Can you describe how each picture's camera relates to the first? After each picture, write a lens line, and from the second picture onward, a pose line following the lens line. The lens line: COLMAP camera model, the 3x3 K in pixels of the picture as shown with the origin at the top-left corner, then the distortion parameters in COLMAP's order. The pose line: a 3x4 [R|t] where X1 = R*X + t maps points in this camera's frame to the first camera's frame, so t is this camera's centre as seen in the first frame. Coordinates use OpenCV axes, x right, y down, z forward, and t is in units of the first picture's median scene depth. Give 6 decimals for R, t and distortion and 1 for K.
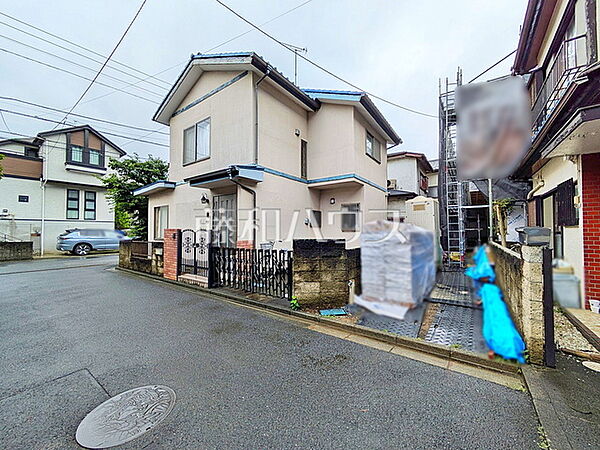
lens RADIAL K [[235.8, 0, 302.2], [0, 235.8, 224.5], [0, 0, 1]] dist [-0.001512, 0.000309]
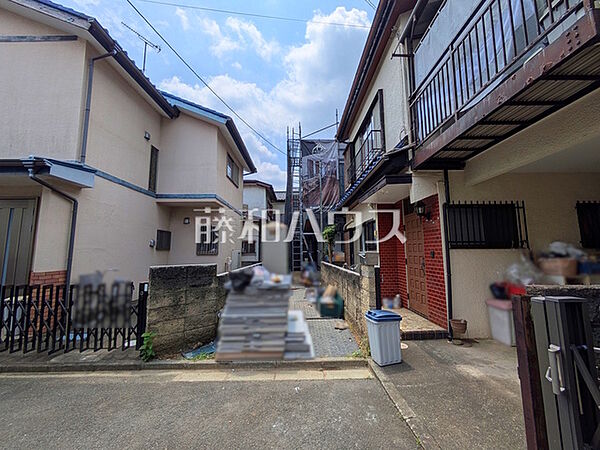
lens RADIAL K [[235.8, 0, 300.9], [0, 235.8, 224.5], [0, 0, 1]] dist [-0.001512, 0.000309]
pose [[0.802427, 0.063572, 0.593354, -0.070053], [-0.007878, 0.995351, -0.095988, -0.004983], [-0.596698, 0.072348, 0.799198, 0.040093]]
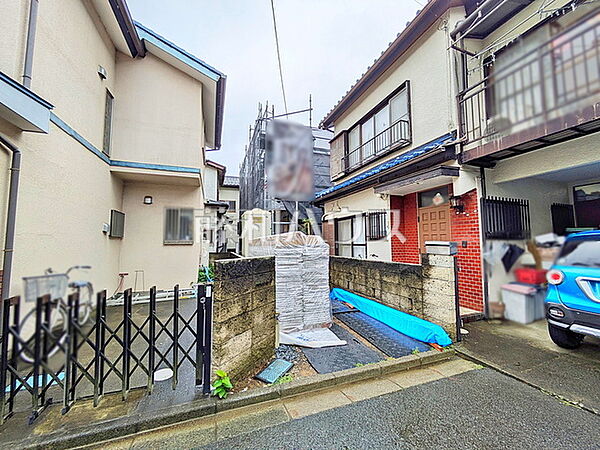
lens RADIAL K [[235.8, 0, 301.9], [0, 235.8, 224.1], [0, 0, 1]] dist [-0.001512, 0.000309]
pose [[0.558896, 0.065269, 0.826665, -0.237883], [-0.019277, 0.997651, -0.065736, 0.006249], [-0.829013, 0.020804, 0.558842, 0.341673]]
